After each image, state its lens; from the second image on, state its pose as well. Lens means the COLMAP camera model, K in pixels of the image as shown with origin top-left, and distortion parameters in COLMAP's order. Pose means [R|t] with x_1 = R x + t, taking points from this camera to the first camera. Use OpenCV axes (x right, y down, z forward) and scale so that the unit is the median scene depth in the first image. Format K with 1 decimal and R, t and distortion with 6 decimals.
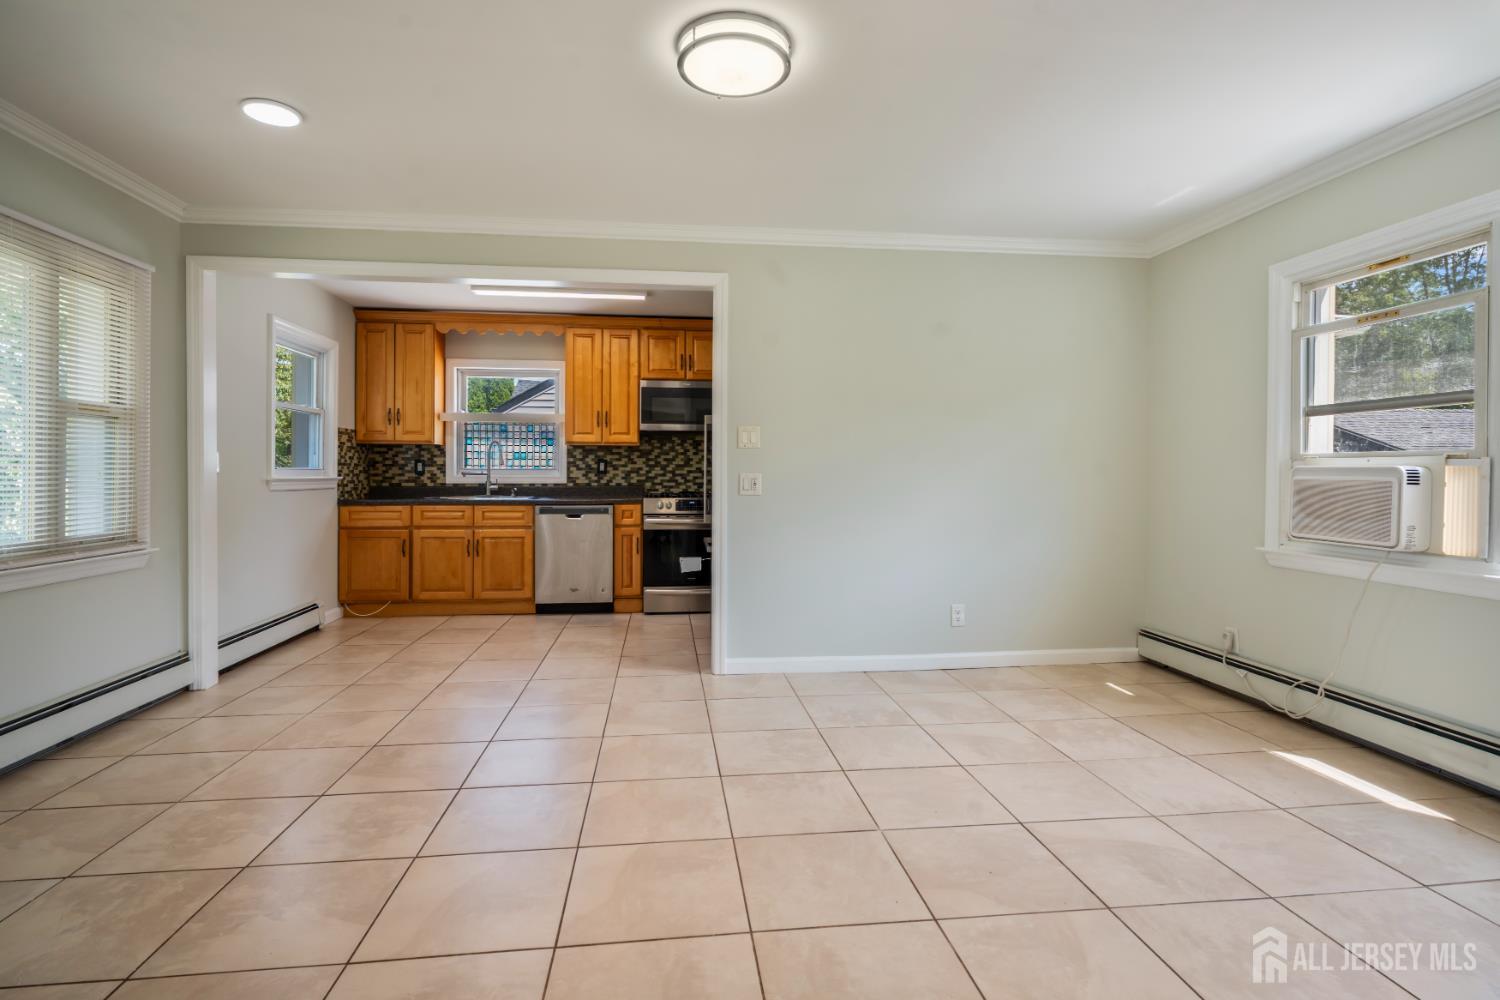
lens RADIAL K [[724.9, 0, 751.8], [0, 724.9, 490.0], [0, 0, 1]] dist [0.002377, 0.001080]
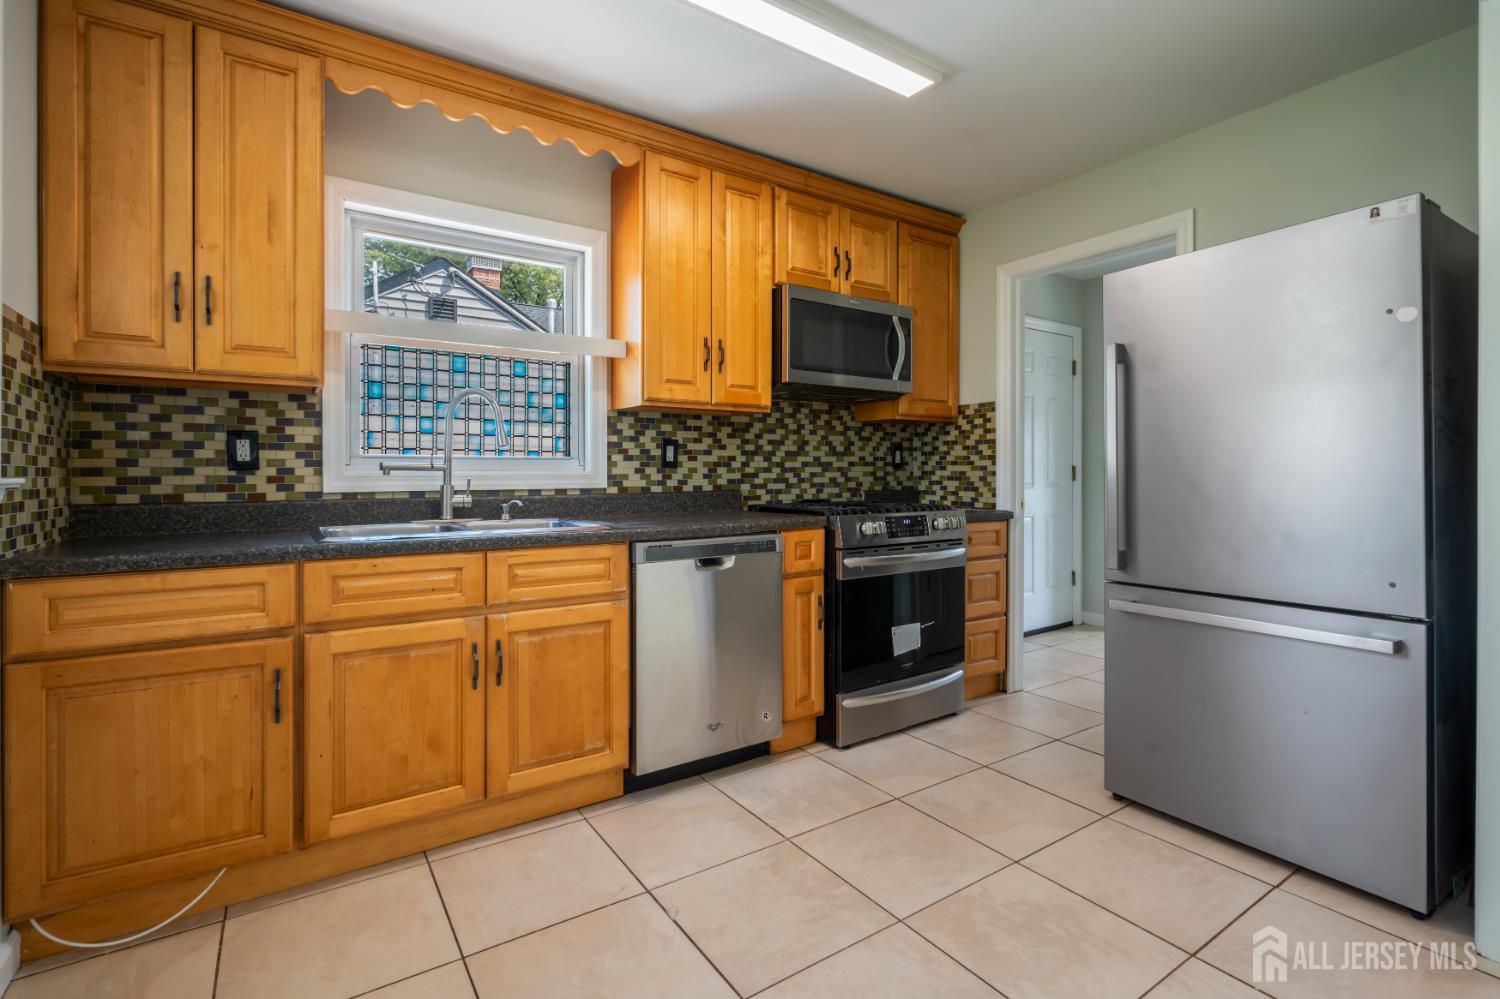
lens RADIAL K [[690.6, 0, 745.3], [0, 690.6, 479.9], [0, 0, 1]] dist [0.003363, 0.000505]
pose [[0.891807, -0.009021, 0.452326, -0.389533], [0.012670, 0.999907, -0.005037, -0.011271], [-0.452239, 0.010223, 0.891838, 0.566379]]
